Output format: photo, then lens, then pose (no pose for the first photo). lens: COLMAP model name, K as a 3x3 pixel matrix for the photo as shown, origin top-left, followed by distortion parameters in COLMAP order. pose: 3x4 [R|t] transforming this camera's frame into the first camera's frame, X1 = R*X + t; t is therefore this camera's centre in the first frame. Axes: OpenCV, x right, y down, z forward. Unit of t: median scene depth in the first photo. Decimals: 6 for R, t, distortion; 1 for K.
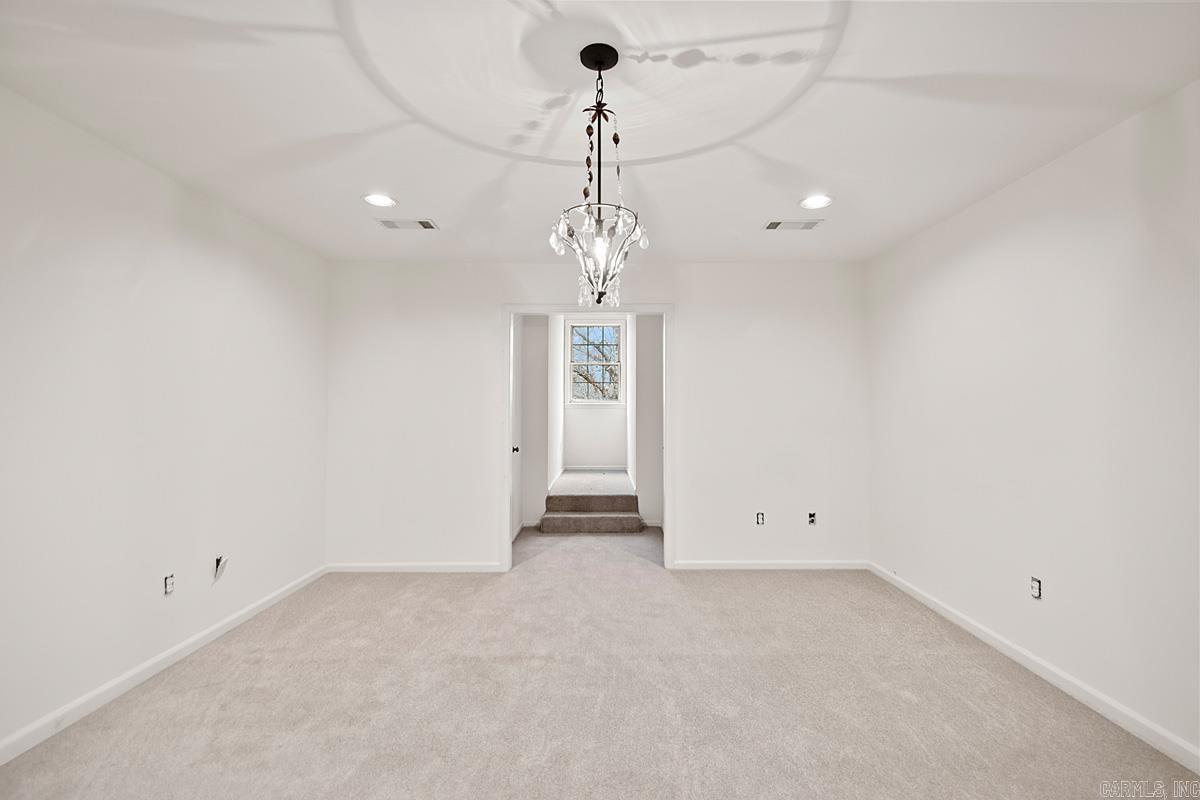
lens RADIAL K [[556.5, 0, 603.8], [0, 556.5, 401.6], [0, 0, 1]] dist [0.027049, -0.013041]
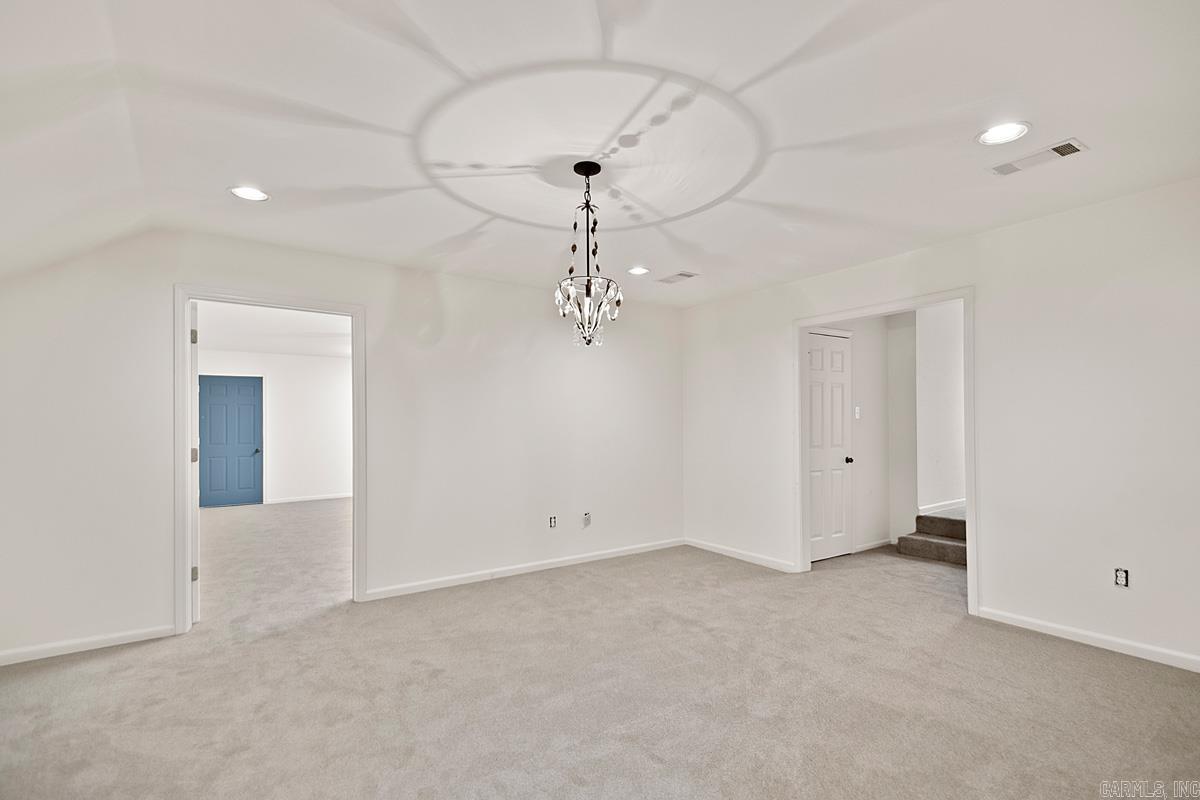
lens RADIAL K [[556.5, 0, 600.0], [0, 556.5, 410.2], [0, 0, 1]] dist [0.027049, -0.013041]
pose [[0.558911, -0.025697, -0.828829, 0.697697], [0.021112, 0.999637, -0.016757, 0.009901], [0.828959, -0.008133, 0.559250, 0.143243]]
